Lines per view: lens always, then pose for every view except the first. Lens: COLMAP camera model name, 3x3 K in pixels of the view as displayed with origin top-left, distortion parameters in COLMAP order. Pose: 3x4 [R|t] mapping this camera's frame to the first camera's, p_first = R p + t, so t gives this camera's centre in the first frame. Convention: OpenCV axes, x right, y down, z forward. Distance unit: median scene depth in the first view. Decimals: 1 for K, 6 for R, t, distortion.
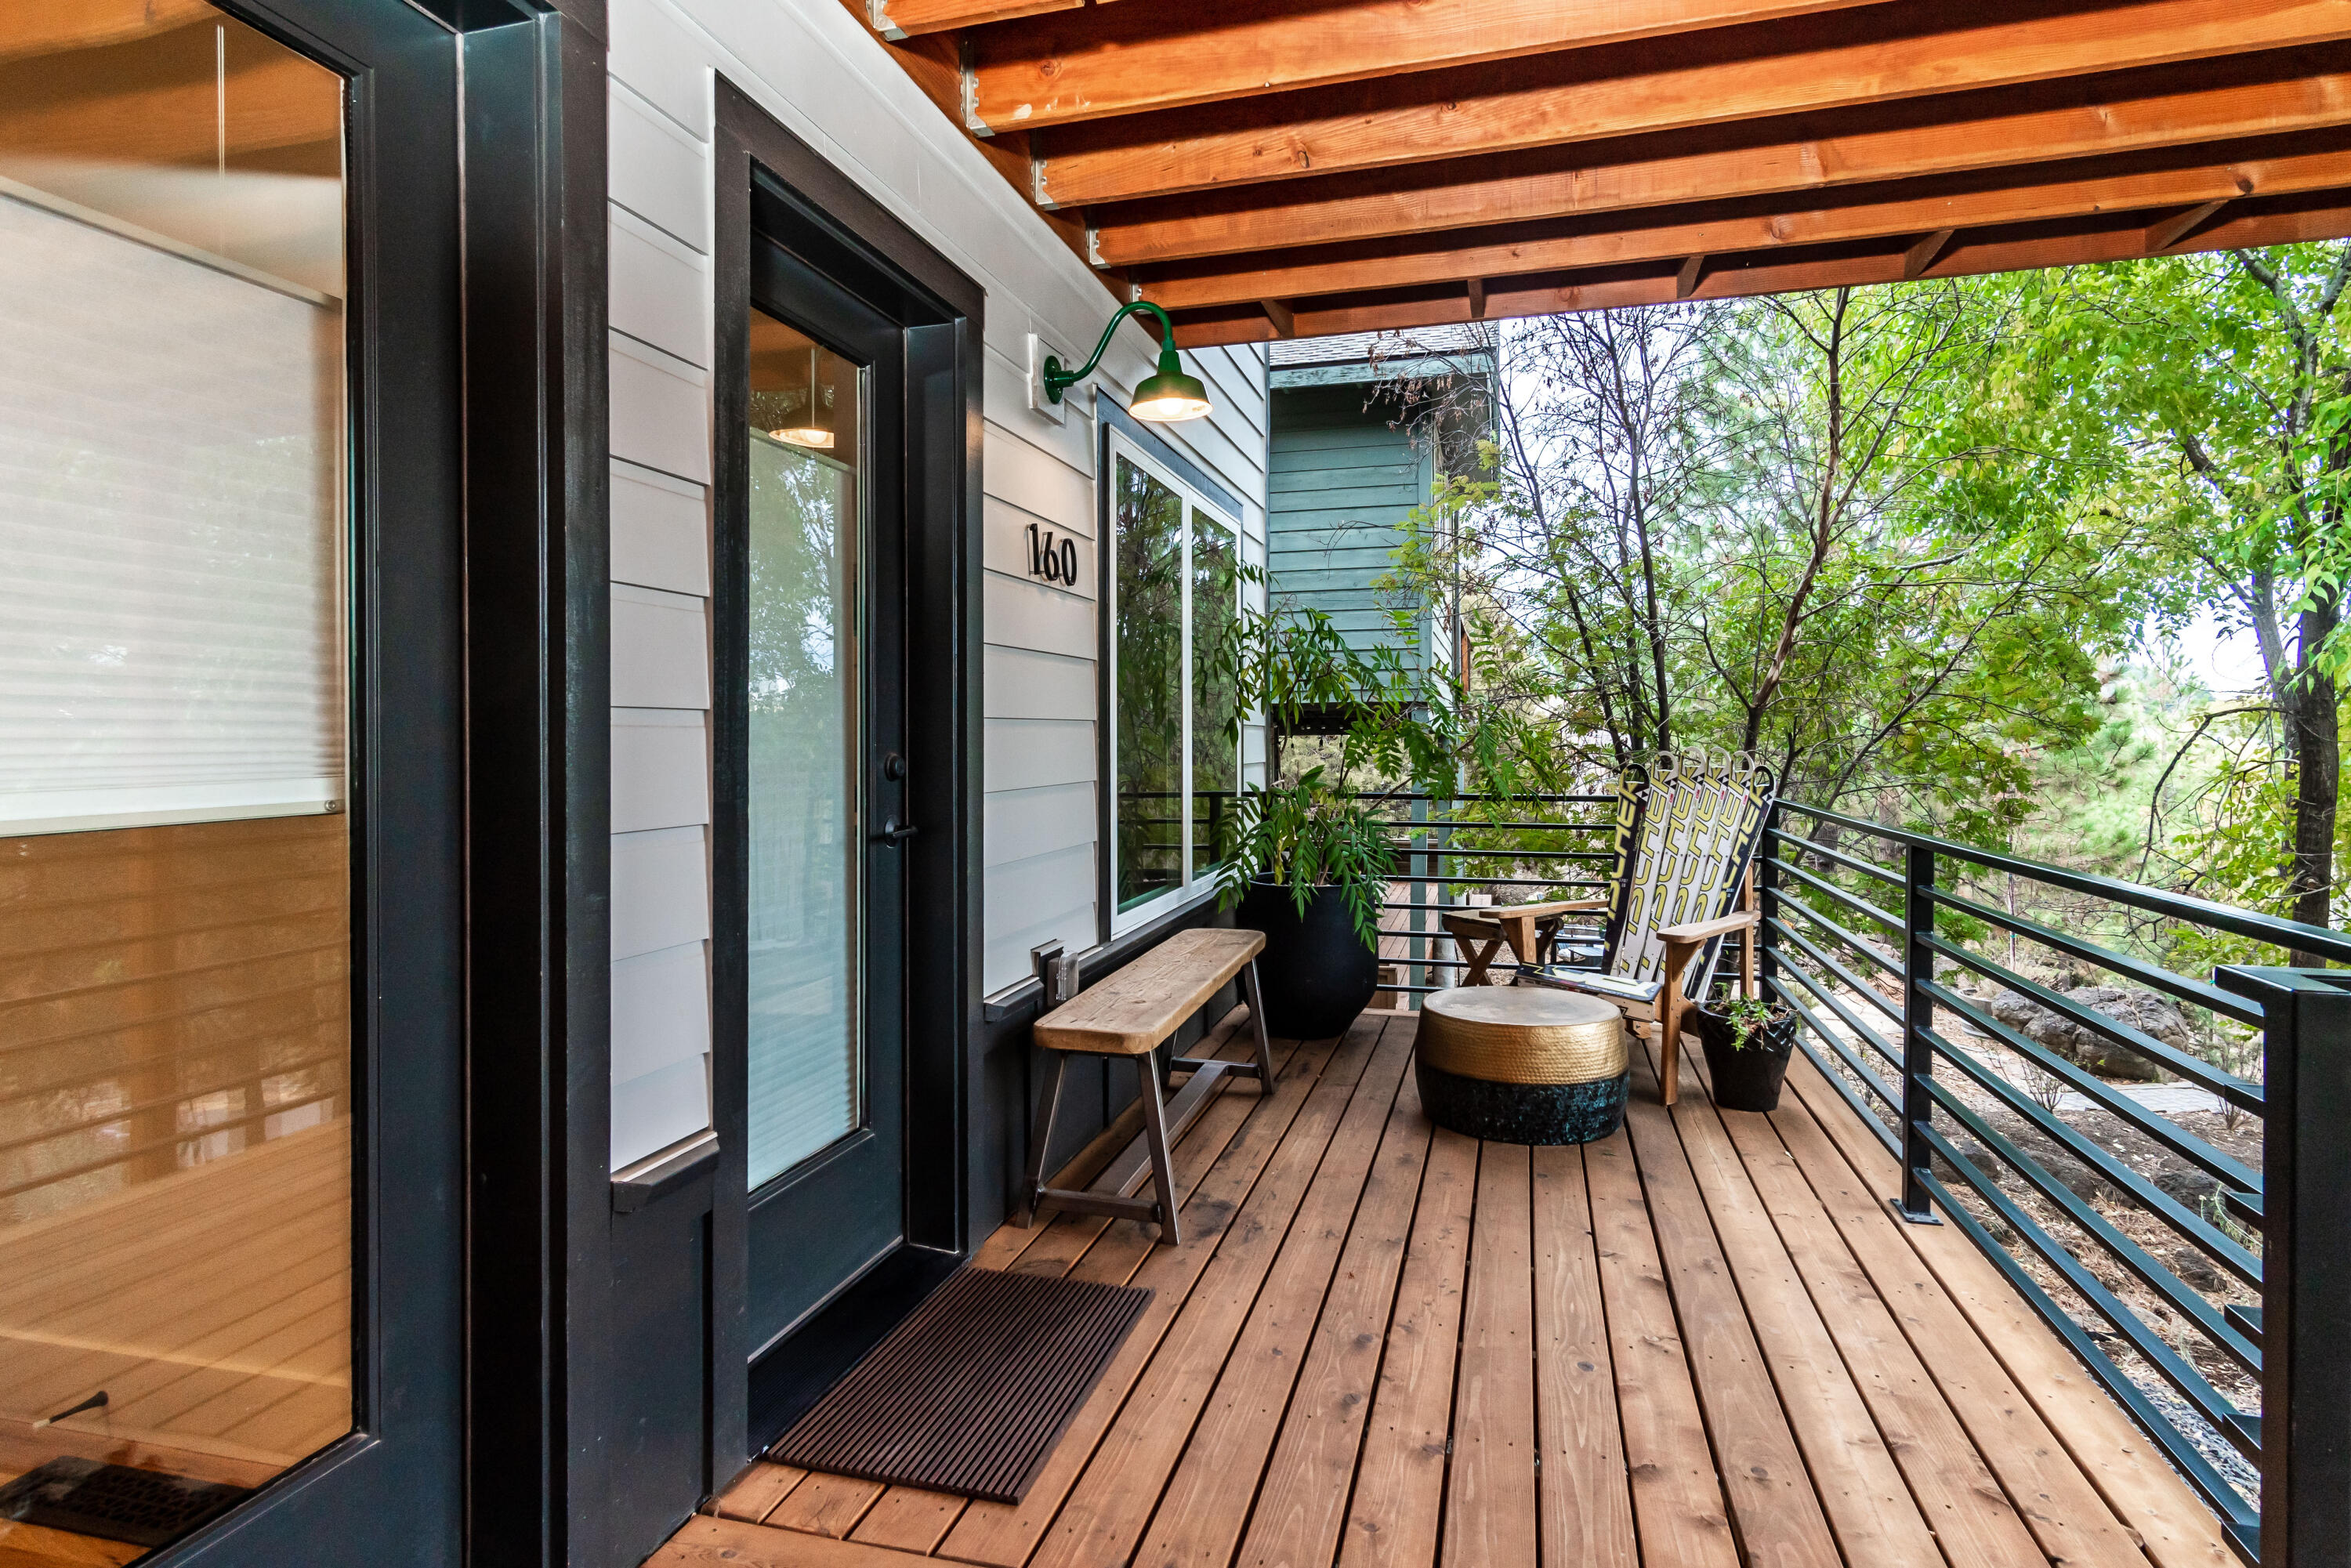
lens RADIAL K [[1265.5, 0, 1191.3], [0, 1265.5, 764.9], [0, 0, 1]] dist [0.005794, 0.001433]
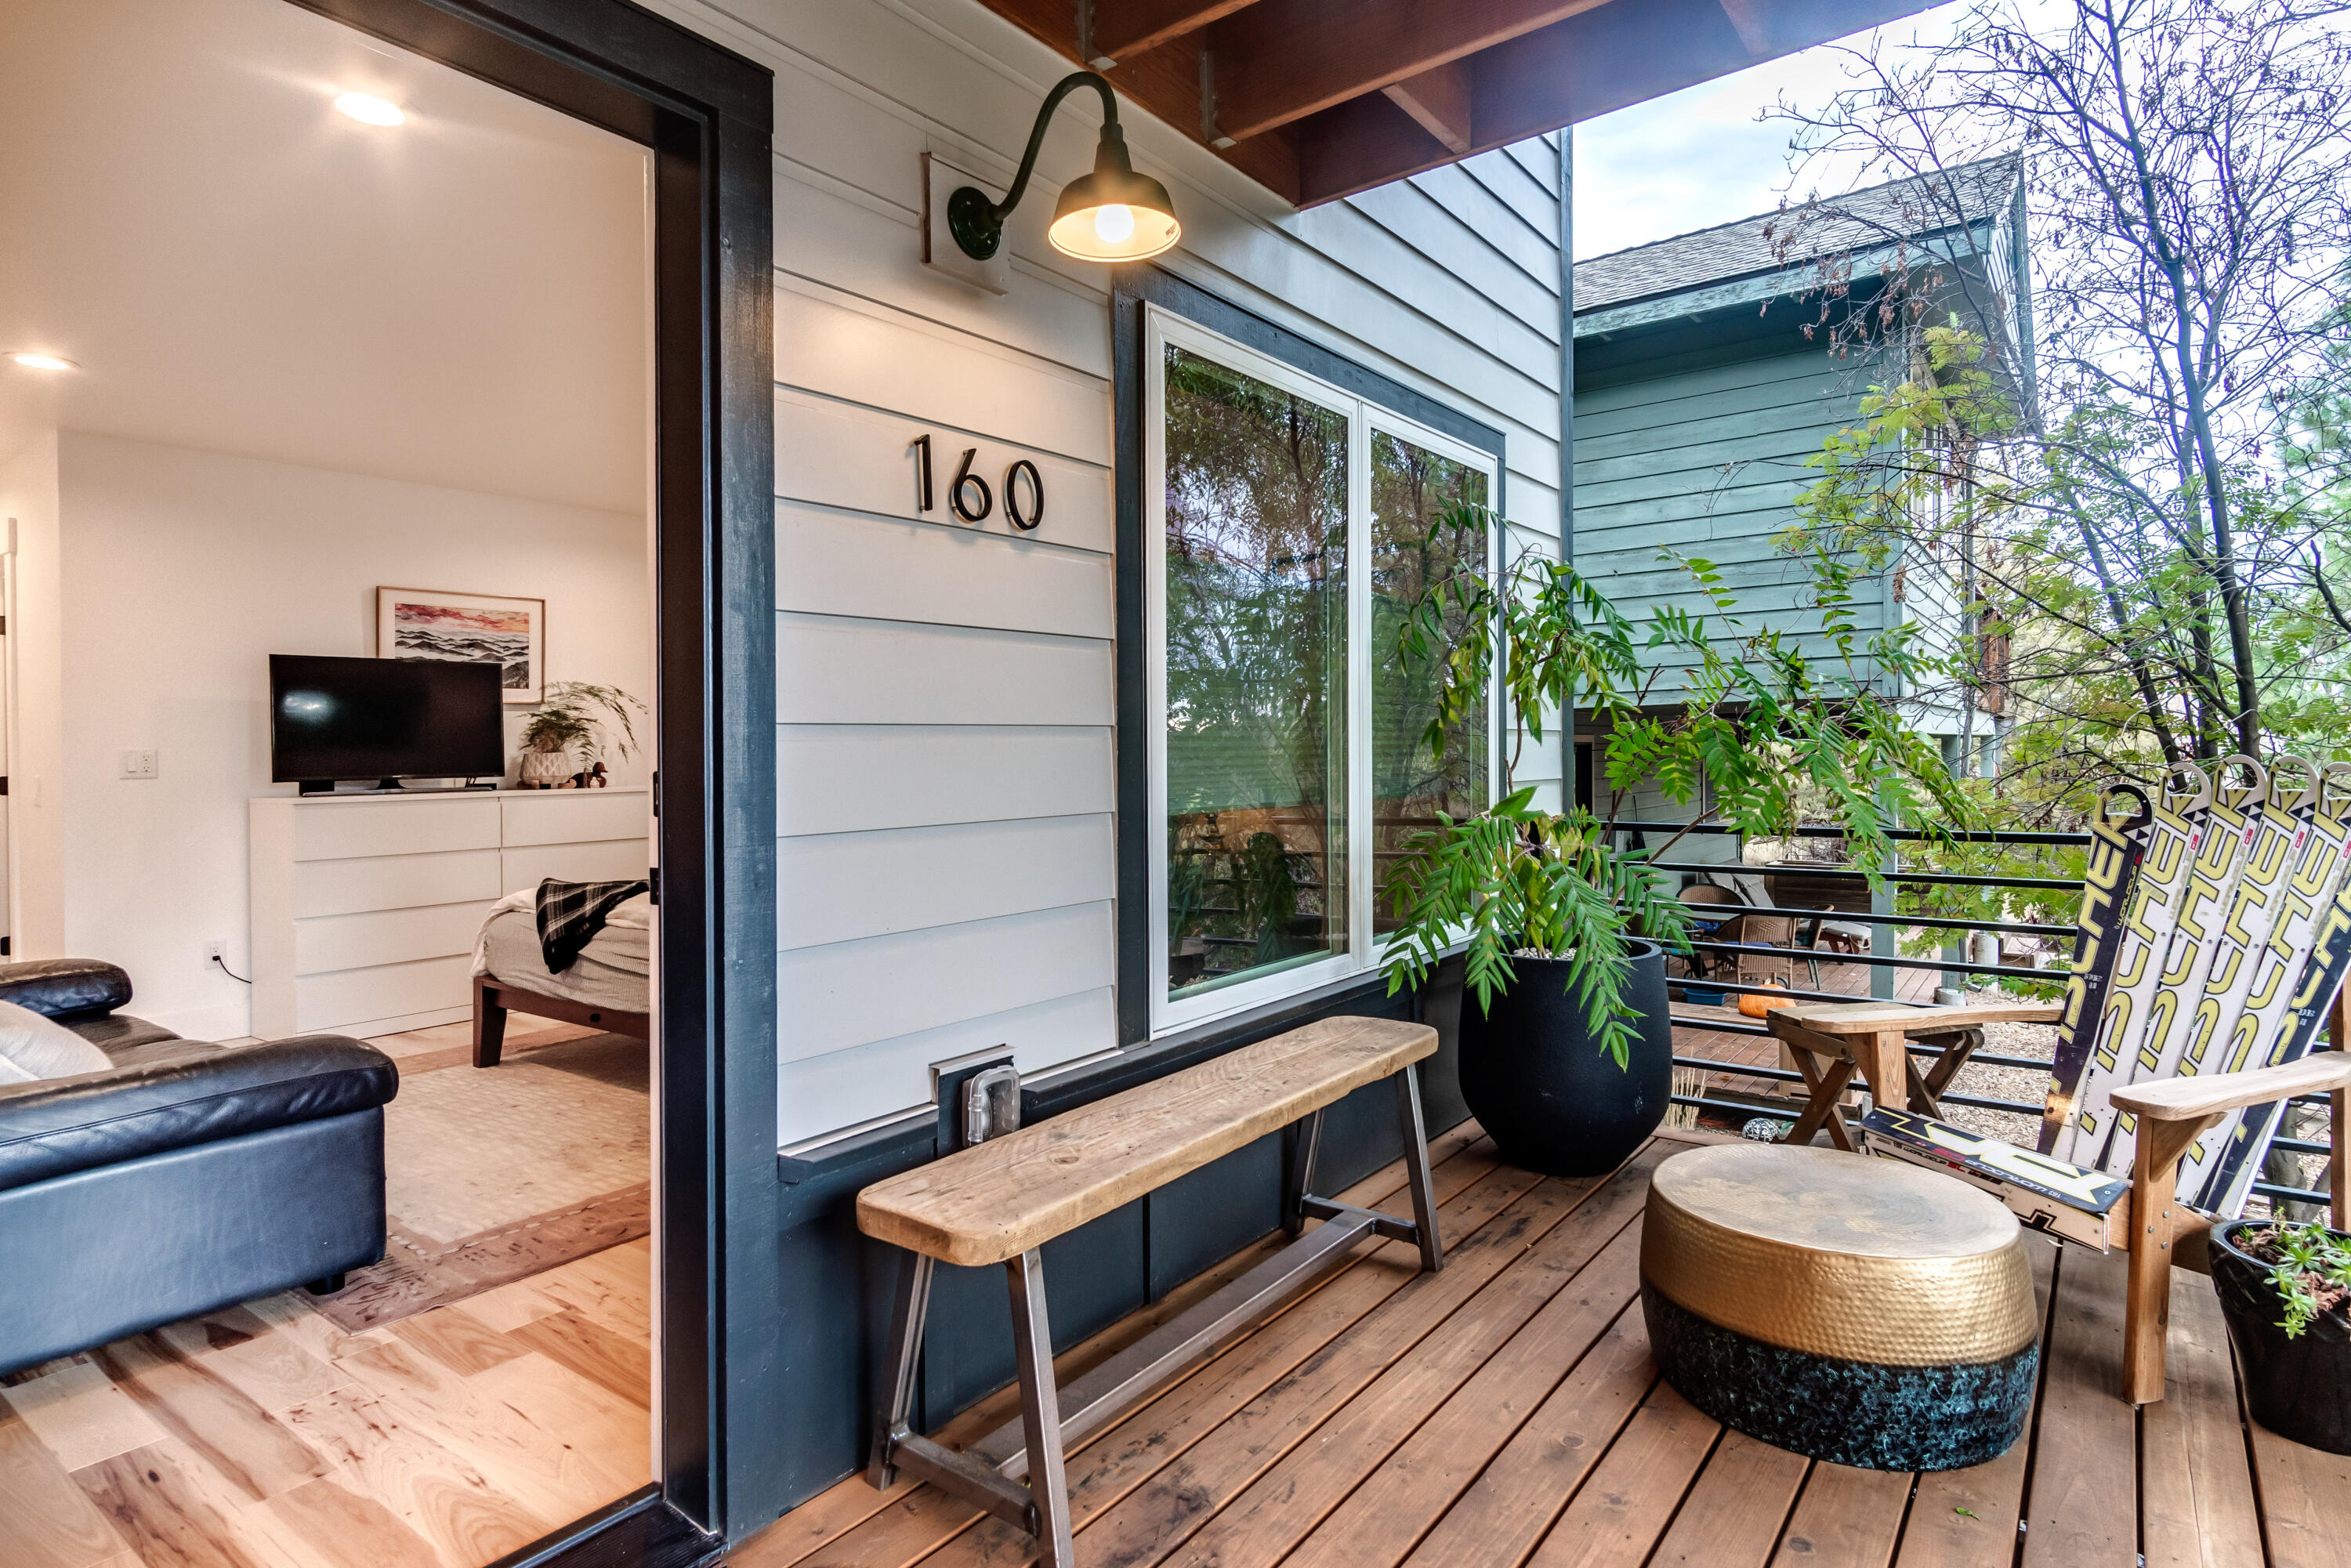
lens RADIAL K [[1265.5, 0, 1156.1], [0, 1265.5, 791.8], [0, 0, 1]] dist [0.005794, 0.001433]
pose [[0.924955, 0.001764, -0.380072, 0.187497], [0.002687, 0.999934, 0.011179, -0.006298], [0.380067, -0.011361, 0.924889, 0.321245]]
